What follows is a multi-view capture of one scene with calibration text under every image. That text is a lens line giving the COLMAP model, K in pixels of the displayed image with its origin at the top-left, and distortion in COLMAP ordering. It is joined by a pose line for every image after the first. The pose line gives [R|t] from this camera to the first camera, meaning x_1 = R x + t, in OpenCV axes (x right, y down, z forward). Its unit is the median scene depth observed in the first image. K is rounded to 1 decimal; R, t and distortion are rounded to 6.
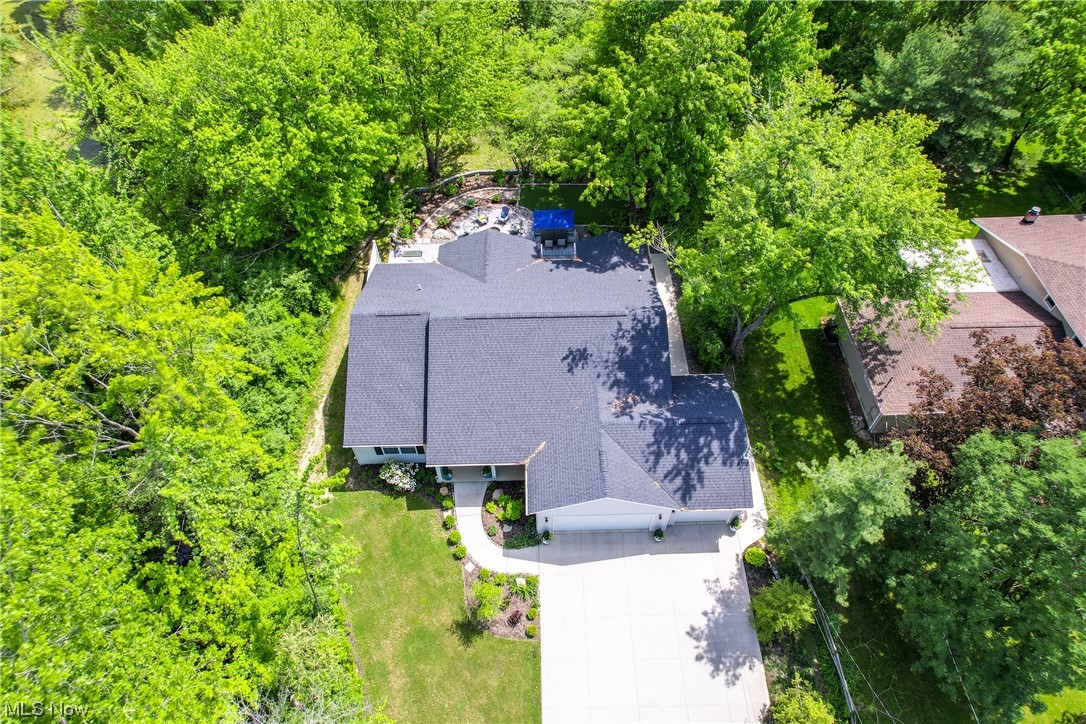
lens RADIAL K [[683.7, 0, 526.6], [0, 683.7, 352.9], [0, 0, 1]] dist [-0.056267, 0.042253]
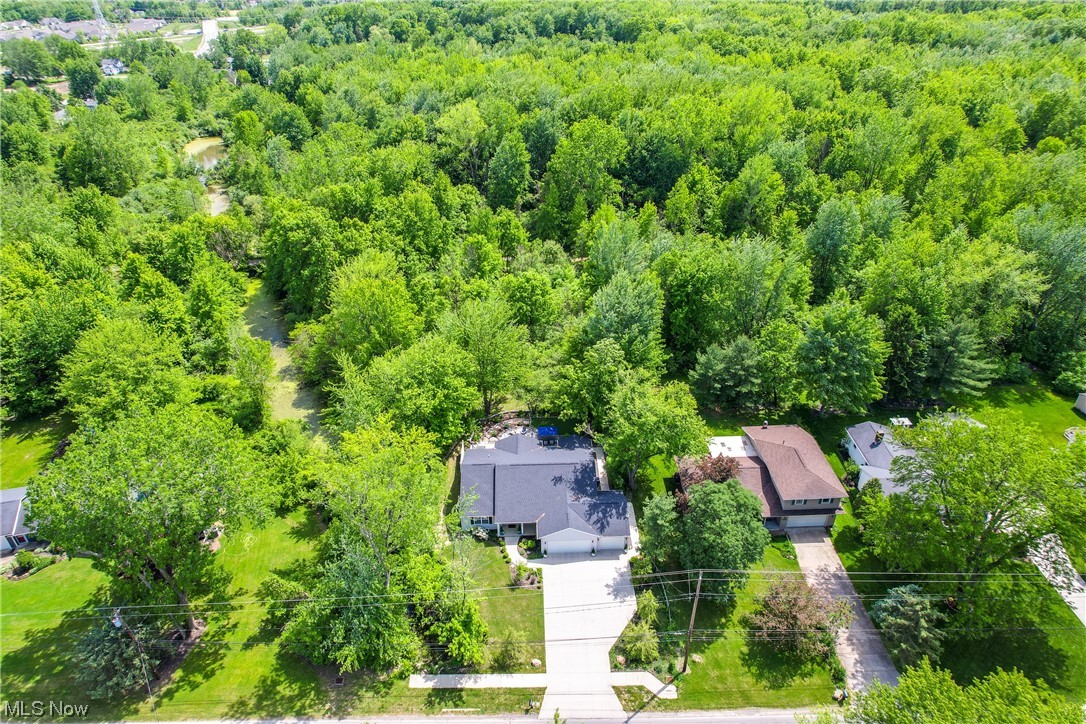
lens RADIAL K [[683.7, 0, 526.6], [0, 683.7, 352.9], [0, 0, 1]] dist [-0.056267, 0.042253]
pose [[0.999993, -0.003561, -0.001129, -0.027539], [0.002881, 0.927502, -0.373807, 0.449632], [0.002378, 0.373801, 0.927506, -1.278221]]
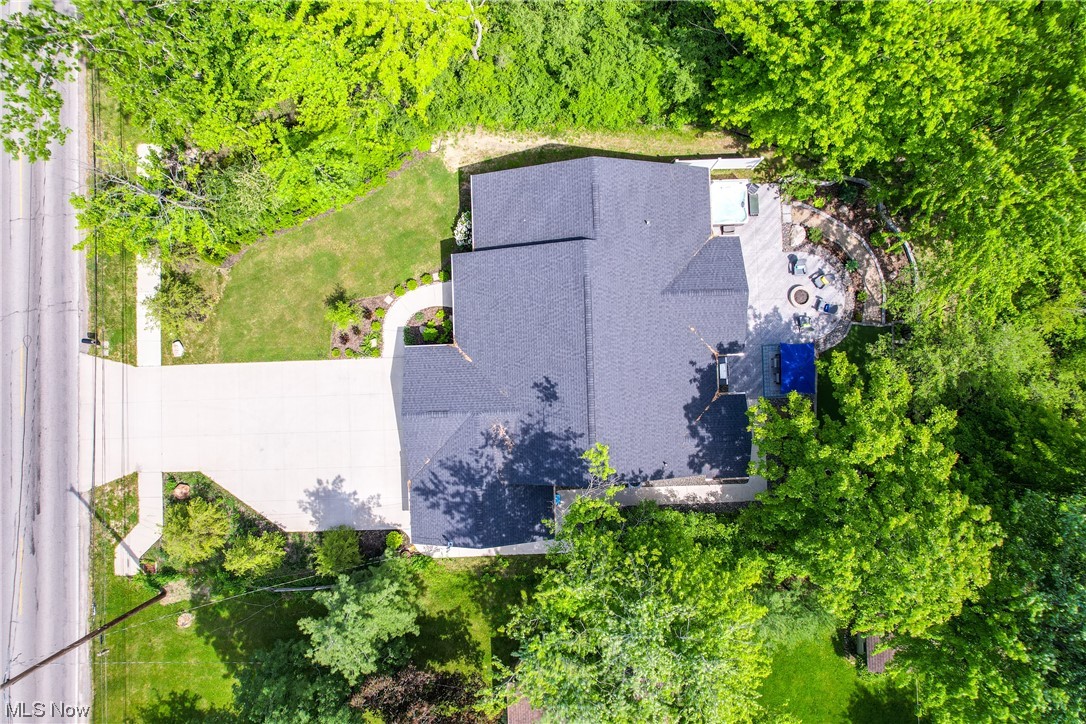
lens RADIAL K [[683.7, 0, 526.6], [0, 683.7, 352.9], [0, 0, 1]] dist [-0.056267, 0.042253]
pose [[0.028542, 0.999588, 0.002888, 0.011883], [-0.790647, 0.020808, 0.611919, -0.537455], [0.611607, -0.019749, 0.790915, 0.172507]]
